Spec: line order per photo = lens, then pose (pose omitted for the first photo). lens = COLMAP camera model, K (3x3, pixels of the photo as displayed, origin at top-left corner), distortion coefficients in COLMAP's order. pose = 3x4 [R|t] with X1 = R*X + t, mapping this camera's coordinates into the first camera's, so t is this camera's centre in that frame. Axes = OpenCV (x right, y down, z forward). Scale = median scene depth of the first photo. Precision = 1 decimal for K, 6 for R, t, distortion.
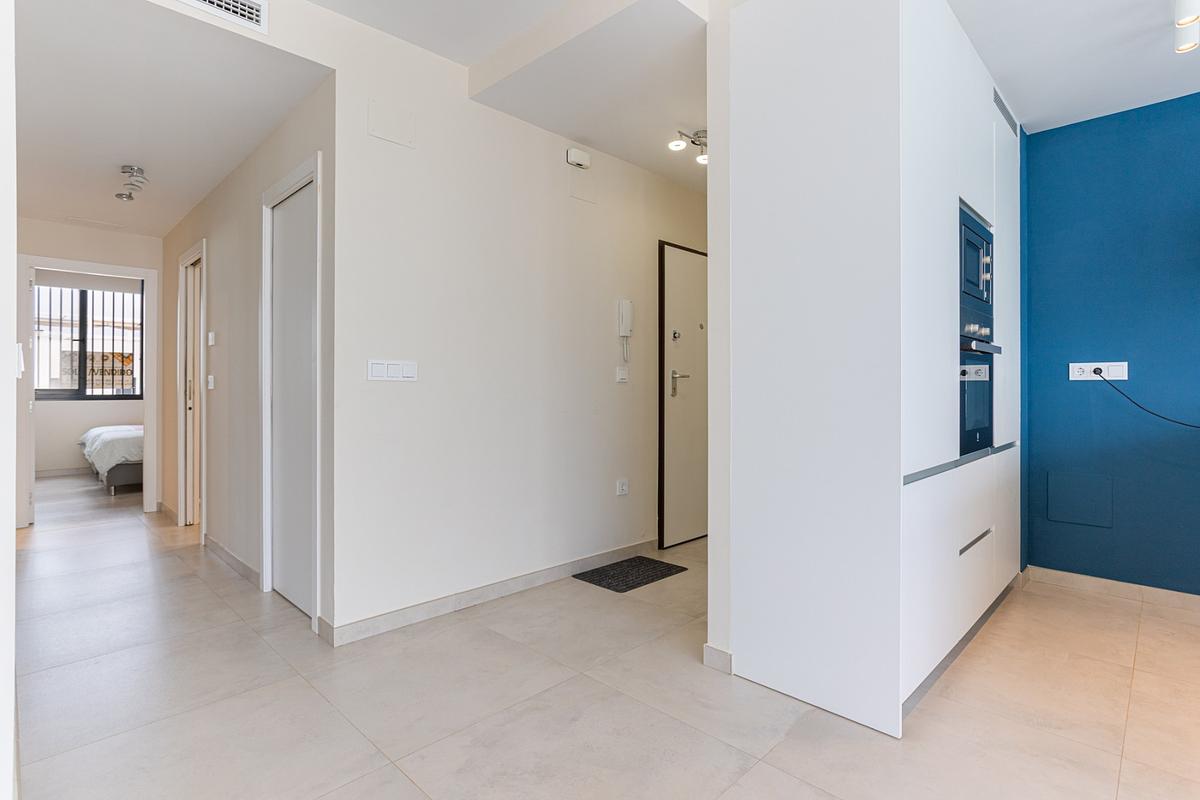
lens RADIAL K [[590.6, 0, 598.2], [0, 590.6, 391.0], [0, 0, 1]] dist [-0.009006, 0.008266]
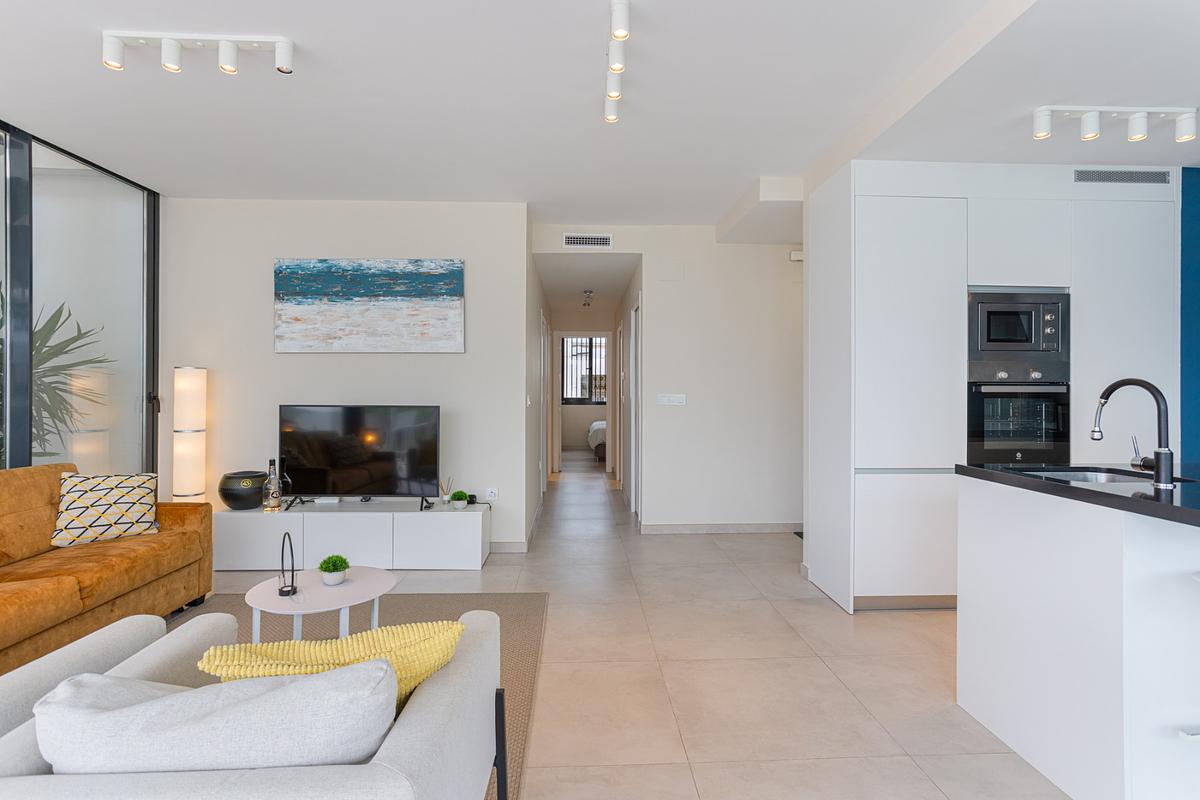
lens RADIAL K [[590.6, 0, 596.3], [0, 590.6, 387.5], [0, 0, 1]] dist [-0.009006, 0.008266]
pose [[0.728806, -0.003808, -0.684710, 0.262711], [-0.002471, 0.999963, -0.008191, -0.018761], [0.684716, 0.007662, 0.728770, -0.188793]]
